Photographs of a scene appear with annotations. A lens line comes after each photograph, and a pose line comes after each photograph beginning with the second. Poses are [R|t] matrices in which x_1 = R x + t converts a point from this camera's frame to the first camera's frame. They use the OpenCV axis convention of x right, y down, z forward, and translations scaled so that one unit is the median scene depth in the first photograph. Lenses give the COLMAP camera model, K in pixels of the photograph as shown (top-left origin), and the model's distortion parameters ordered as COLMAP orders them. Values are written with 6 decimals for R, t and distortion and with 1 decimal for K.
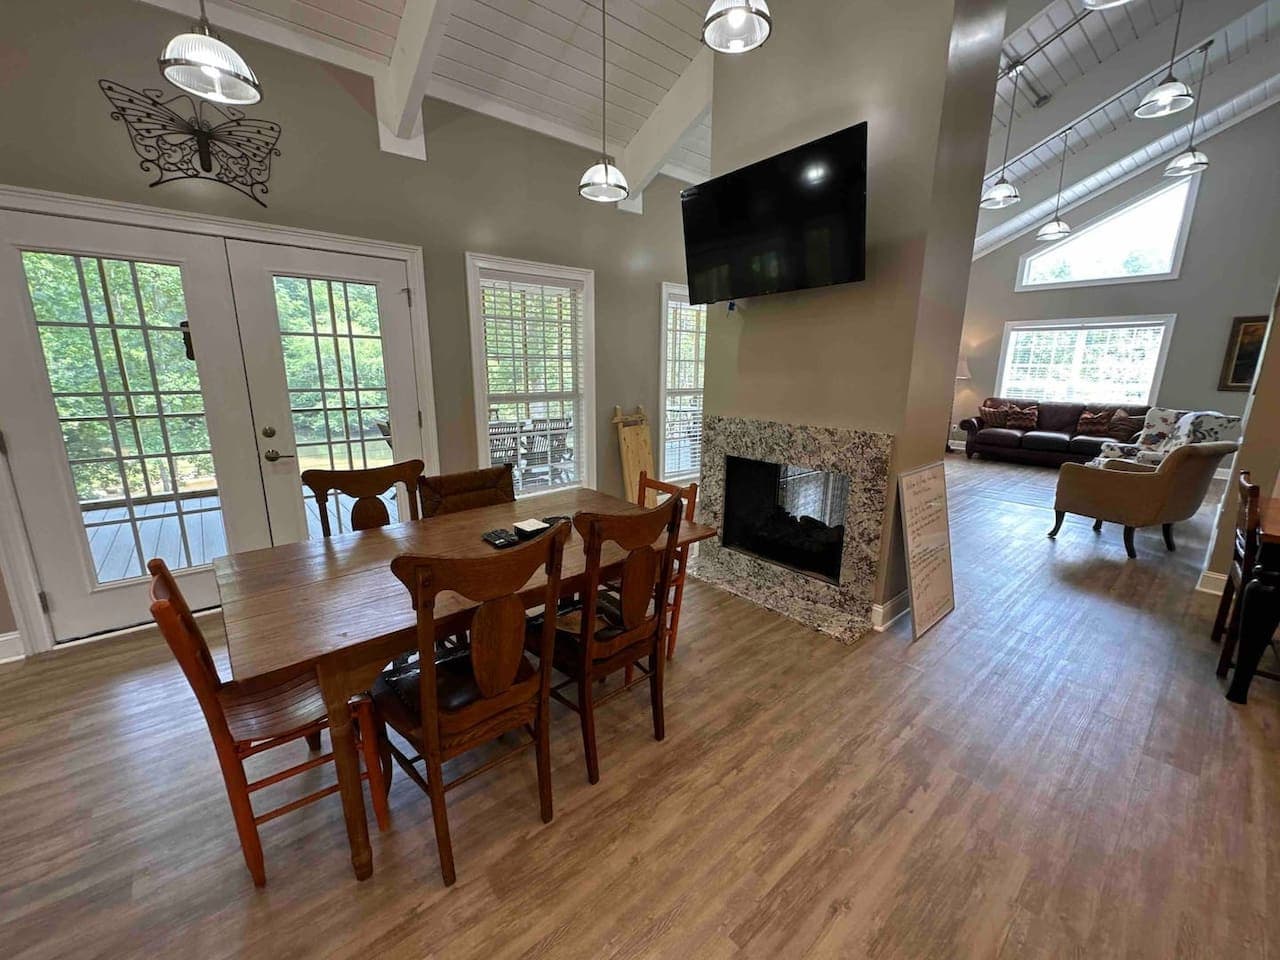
lens RADIAL K [[509.9, 0, 644.7], [0, 509.9, 481.0], [0, 0, 1]] dist [-0.001562, -0.000834]
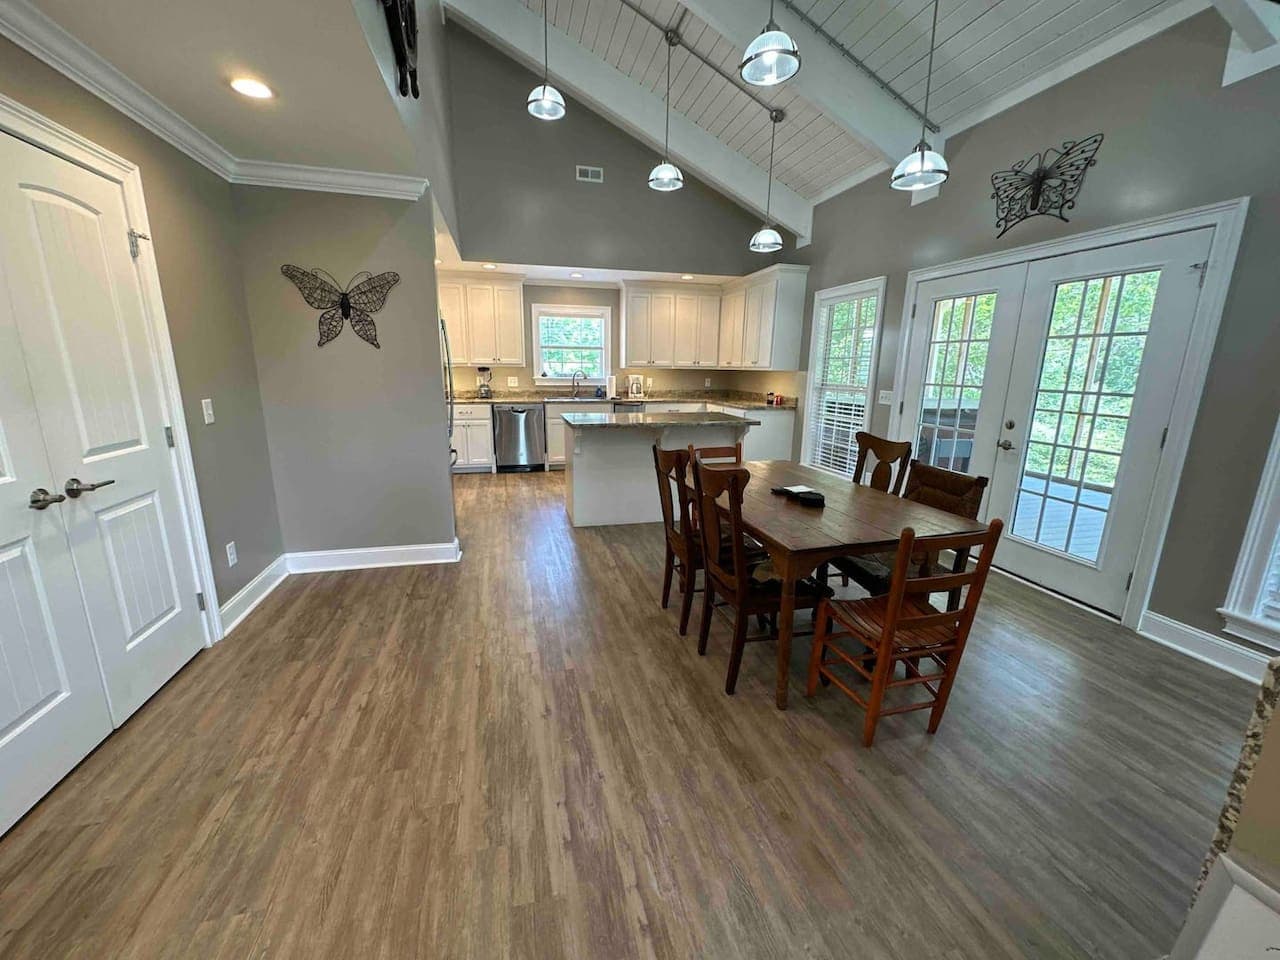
lens RADIAL K [[509.9, 0, 644.6], [0, 509.9, 486.2], [0, 0, 1]] dist [-0.001562, -0.000834]
pose [[-0.434931, 0.196796, -0.878696, 1.001092], [-0.214035, 0.925265, 0.313168, -0.224193], [0.874657, 0.324277, -0.360305, 1.088263]]
